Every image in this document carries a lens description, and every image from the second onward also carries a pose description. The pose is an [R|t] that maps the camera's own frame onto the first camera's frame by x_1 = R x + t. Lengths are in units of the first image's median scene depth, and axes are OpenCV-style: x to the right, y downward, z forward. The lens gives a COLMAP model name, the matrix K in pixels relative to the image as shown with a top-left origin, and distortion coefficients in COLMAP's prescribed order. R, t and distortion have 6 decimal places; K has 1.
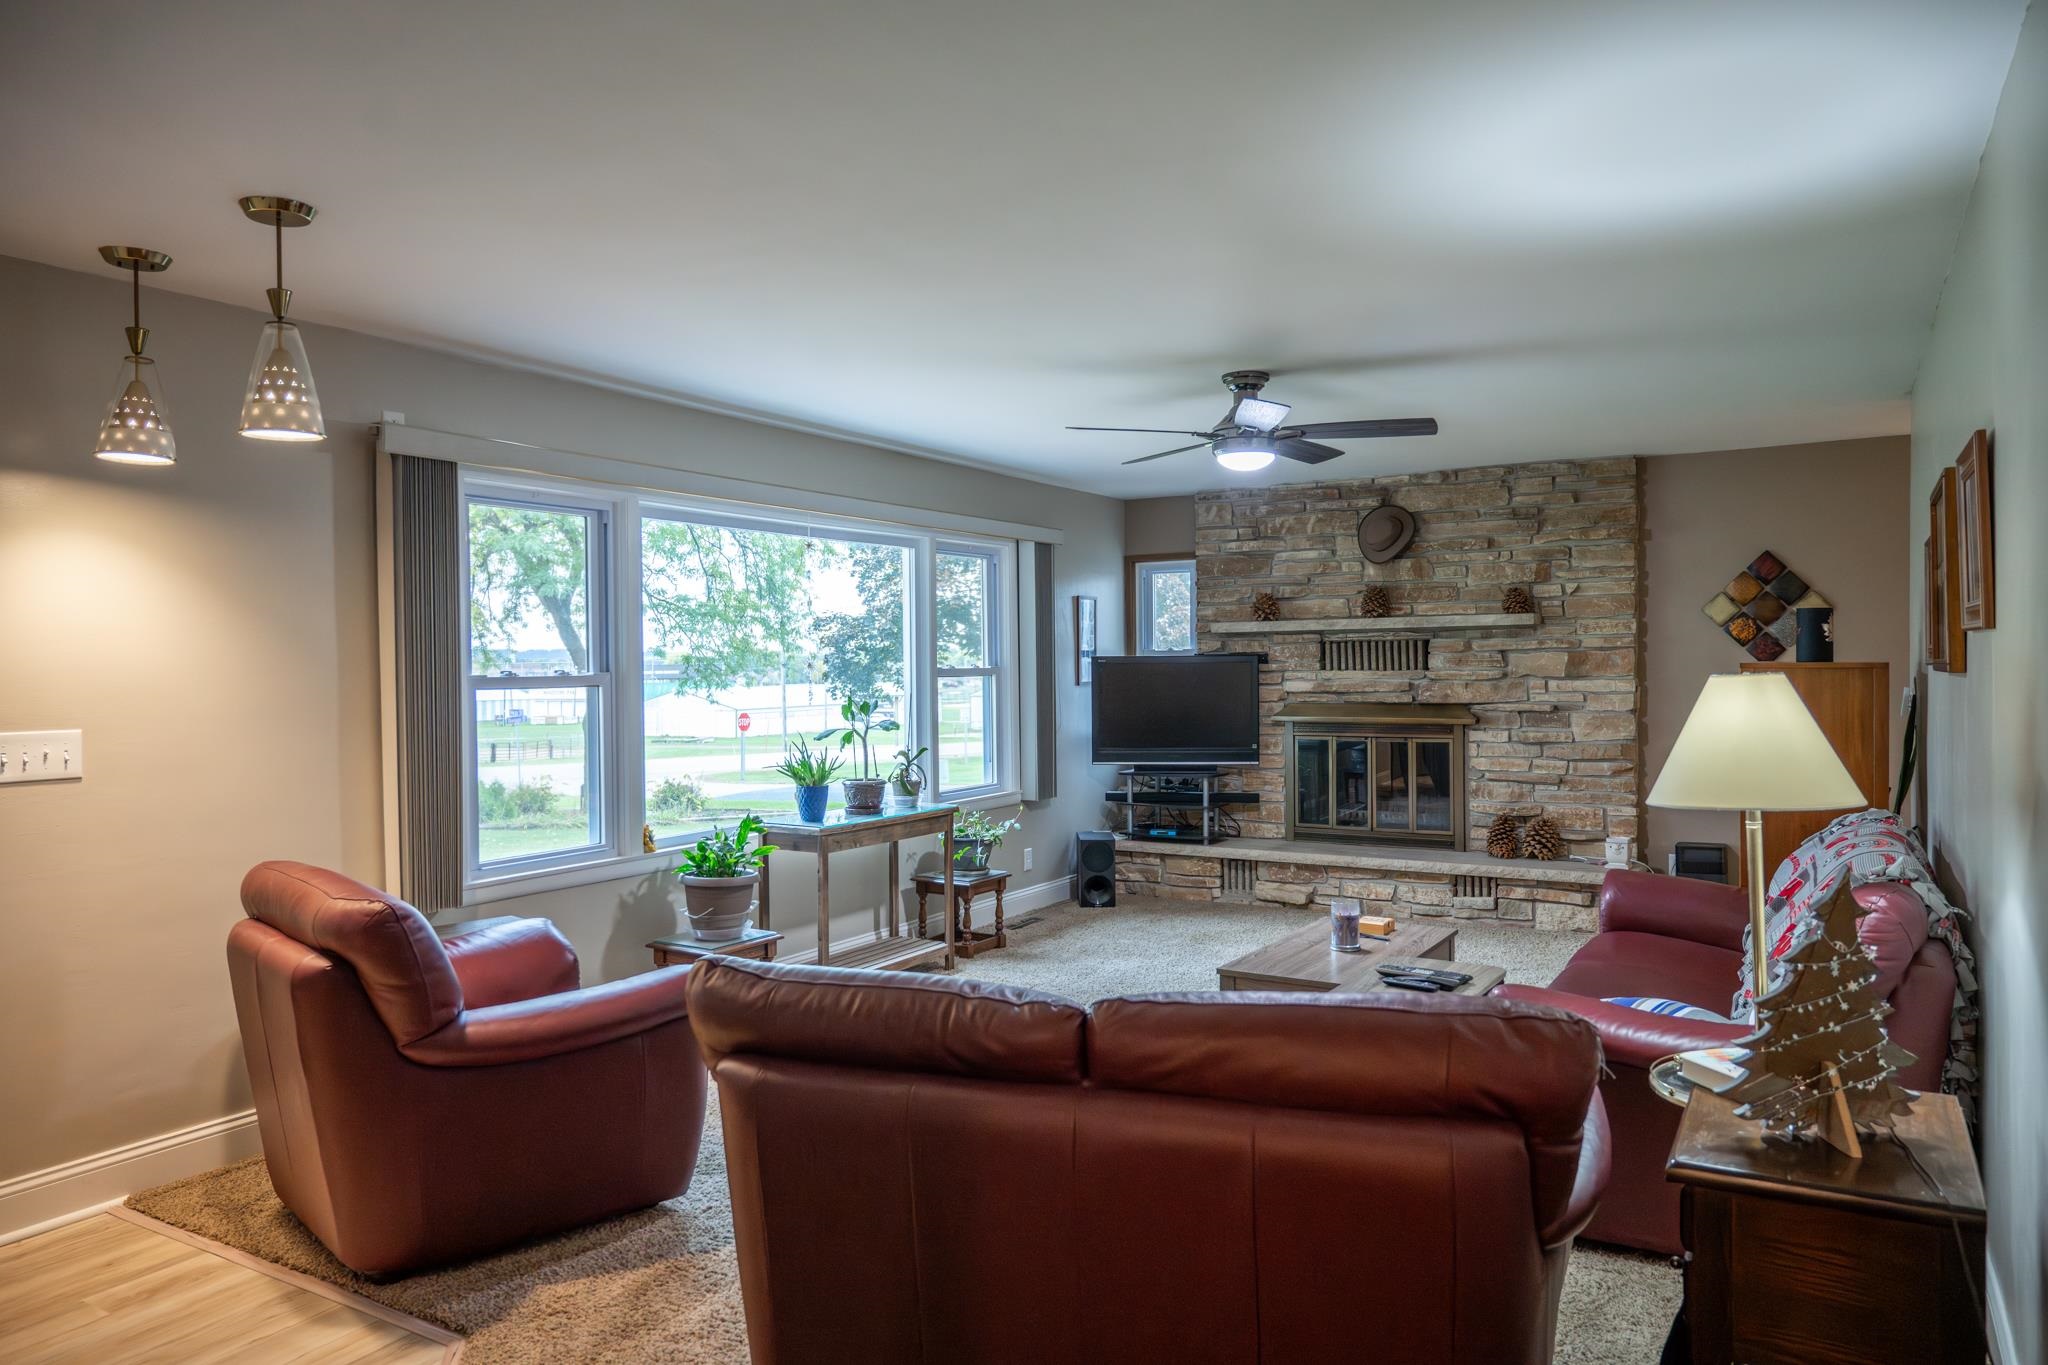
lens RADIAL K [[1376.9, 0, 1031.4], [0, 1376.9, 673.0], [0, 0, 1]] dist [0.002528, 0.000552]
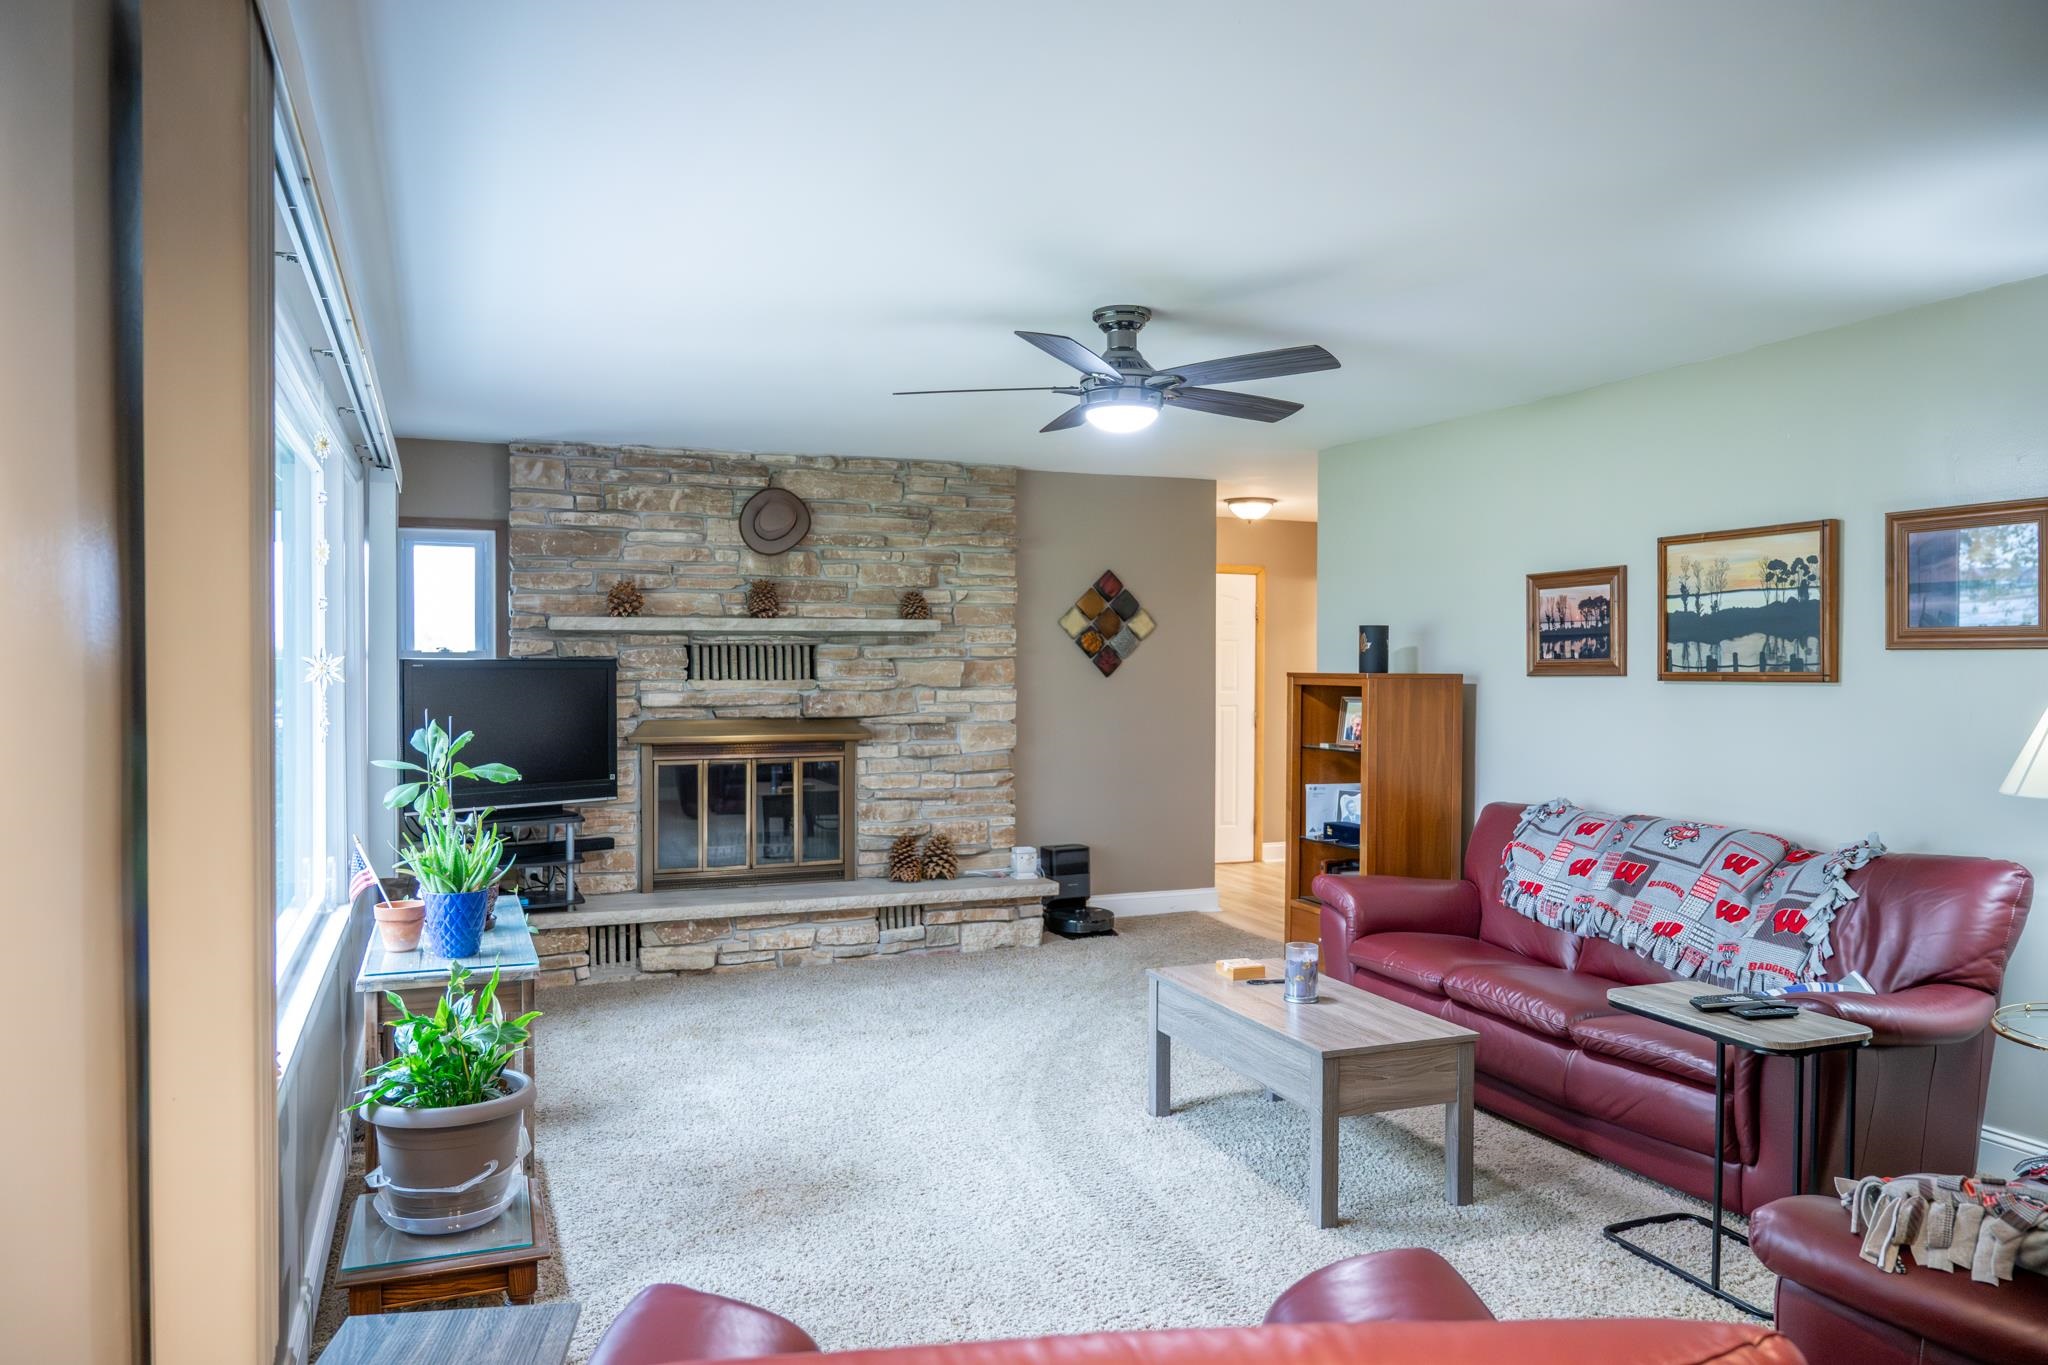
lens RADIAL K [[1376.9, 0, 1029.9], [0, 1376.9, 681.4], [0, 0, 1]] dist [0.002528, 0.000552]
pose [[0.605498, 0.000967, 0.795846, -0.333924], [0.000901, 0.999998, -0.001901, 0.000831], [-0.795846, 0.001868, 0.605496, 0.359287]]
